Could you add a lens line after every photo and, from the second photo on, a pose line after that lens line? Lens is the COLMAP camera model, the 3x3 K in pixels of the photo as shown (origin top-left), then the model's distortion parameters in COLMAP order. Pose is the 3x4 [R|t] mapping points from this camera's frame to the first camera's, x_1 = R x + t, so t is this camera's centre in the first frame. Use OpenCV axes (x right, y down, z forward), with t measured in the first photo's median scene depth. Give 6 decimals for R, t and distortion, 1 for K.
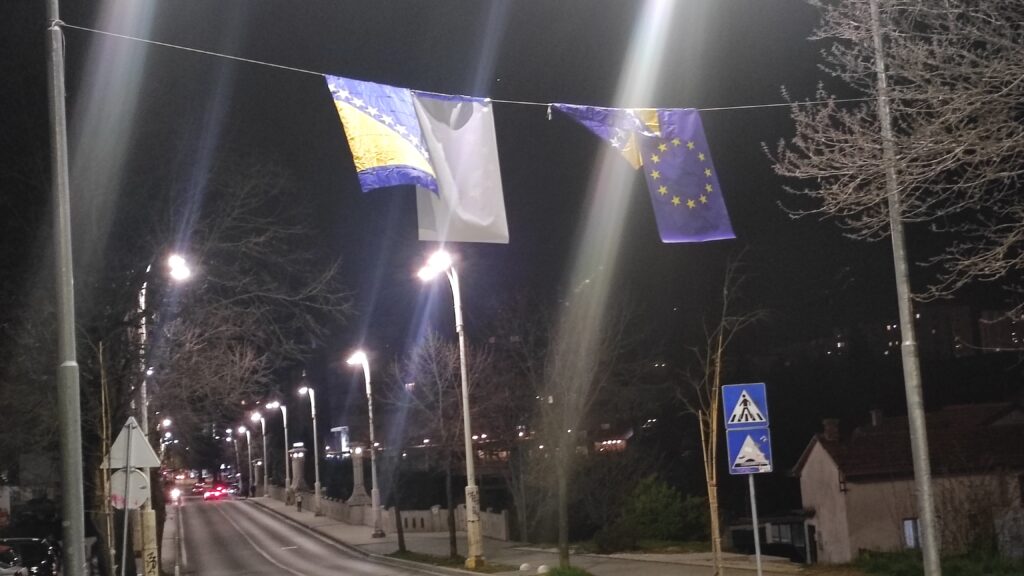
lens RADIAL K [[1492.4, 0, 512.0], [0, 1492.4, 288.0], [0, 0, 1]] dist [0.083584, -0.158299]
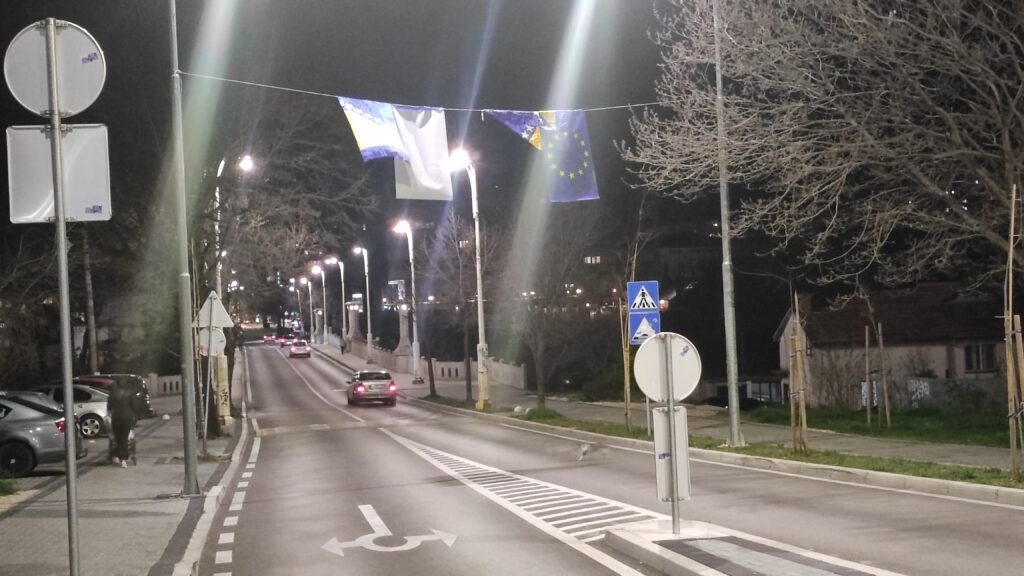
lens RADIAL K [[1492.4, 0, 512.0], [0, 1492.4, 288.0], [0, 0, 1]] dist [0.083584, -0.158299]
pose [[0.998796, 0.026979, -0.040967, 0.043373], [-0.022847, 0.994907, 0.098170, -0.031783], [0.043407, -0.097116, 0.994326, -0.198819]]
